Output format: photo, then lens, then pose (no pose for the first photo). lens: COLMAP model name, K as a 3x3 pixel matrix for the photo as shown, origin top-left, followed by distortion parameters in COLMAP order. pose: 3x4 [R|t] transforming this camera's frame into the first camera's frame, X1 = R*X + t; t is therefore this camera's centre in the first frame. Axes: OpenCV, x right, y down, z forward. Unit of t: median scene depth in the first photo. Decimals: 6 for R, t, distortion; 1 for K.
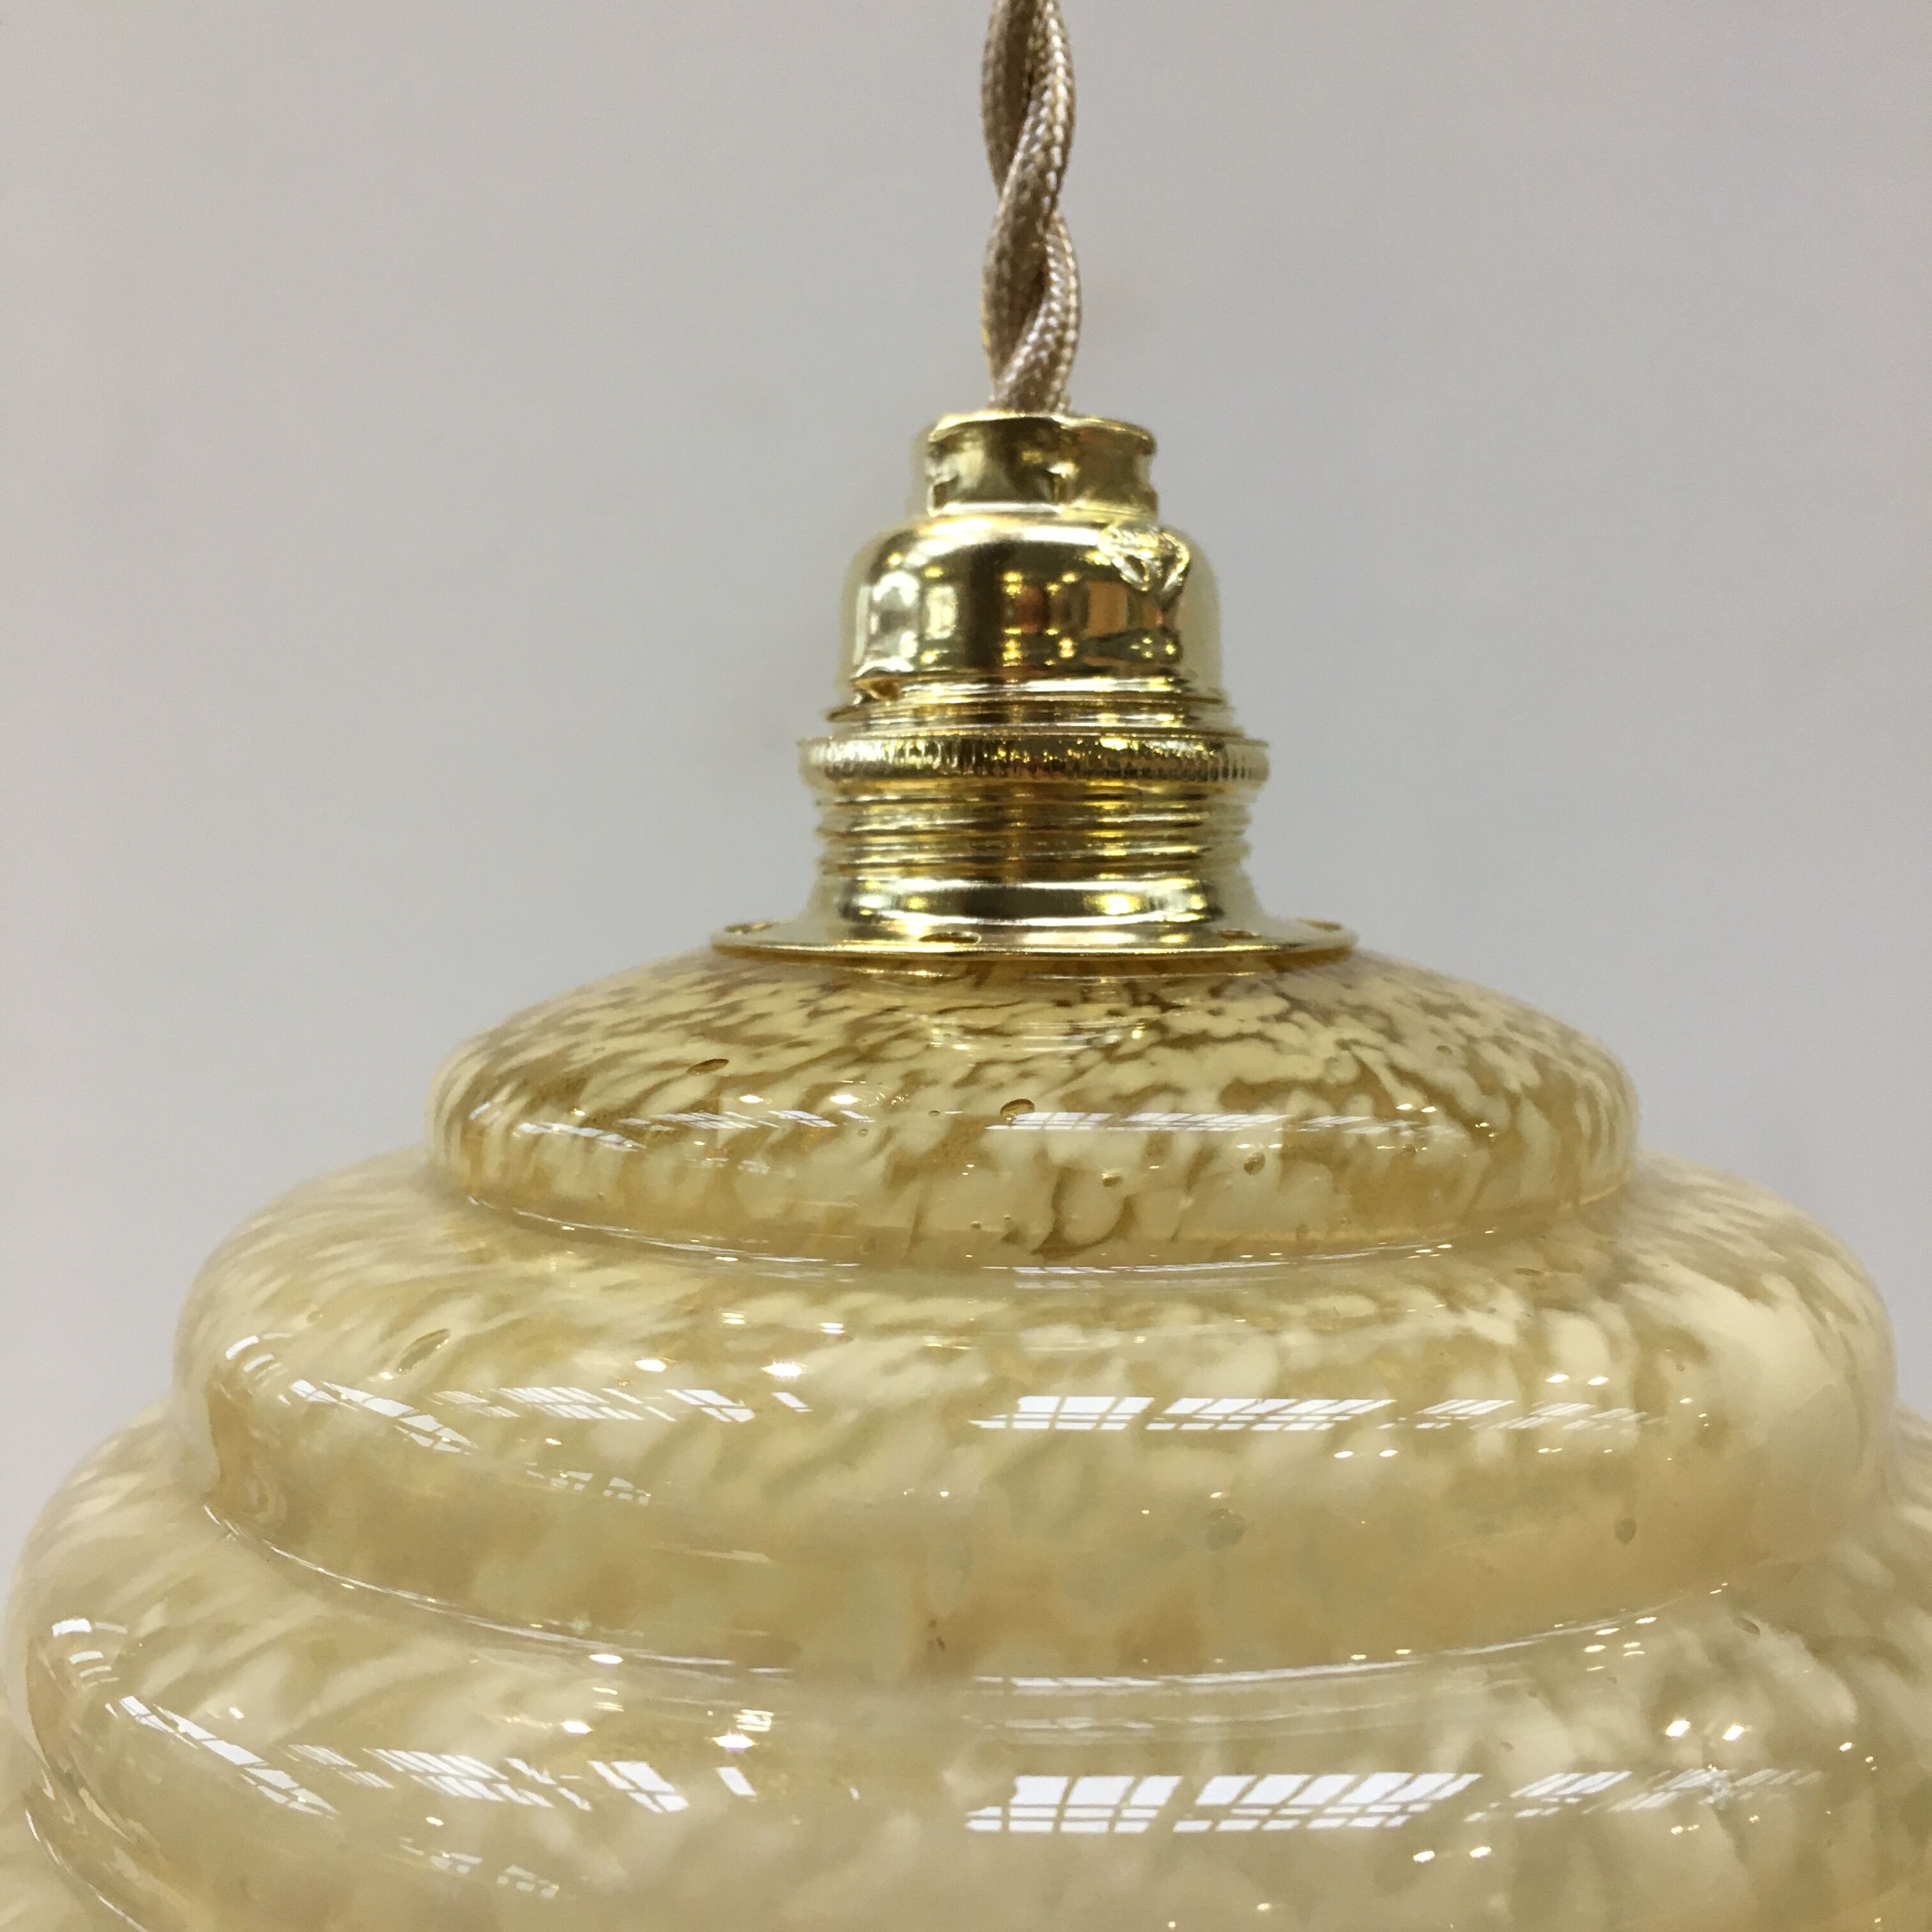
lens RADIAL K [[2371.1, 0, 960.8], [0, 2371.1, 930.7], [0, 0, 1]] dist [0.004582, -0.009793]
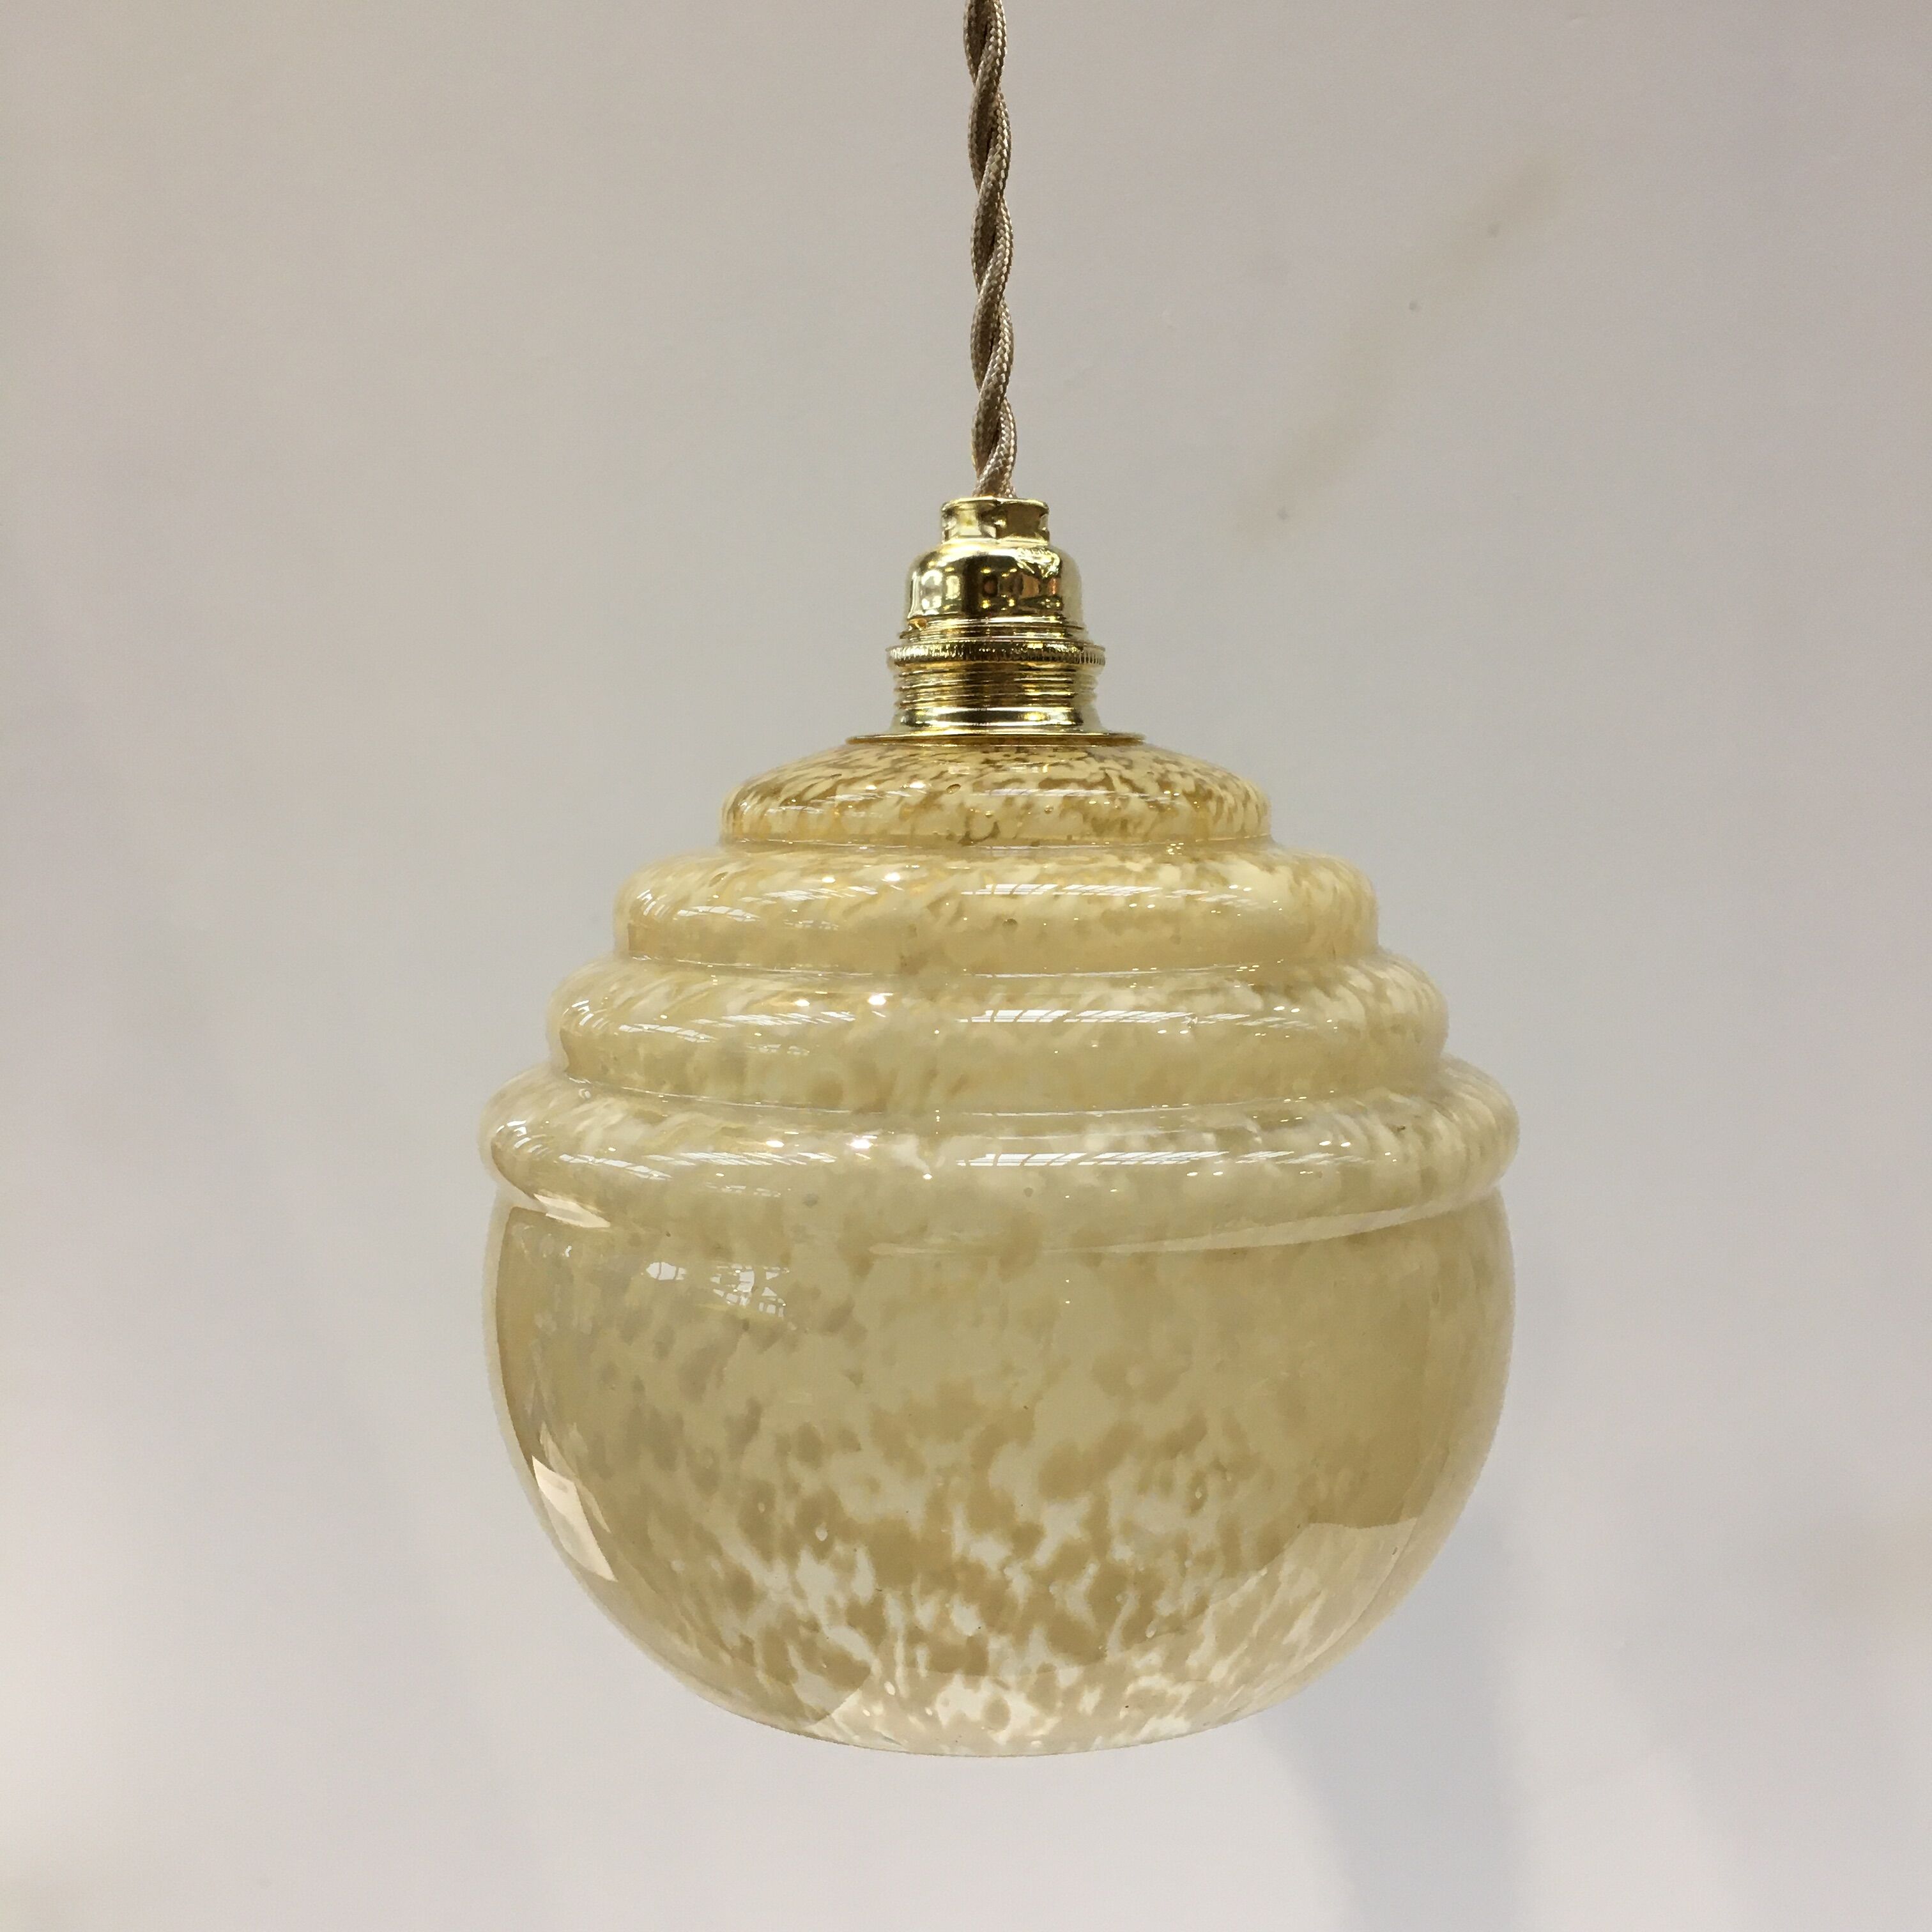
lens RADIAL K [[2371.1, 0, 960.8], [0, 2371.1, 930.7], [0, 0, 1]] dist [0.004582, -0.009793]
pose [[0.992539, 0.001215, -0.121924, 0.269120], [-0.000401, 0.999977, 0.006703, 0.168146], [0.121929, -0.006604, 0.992517, -1.176751]]
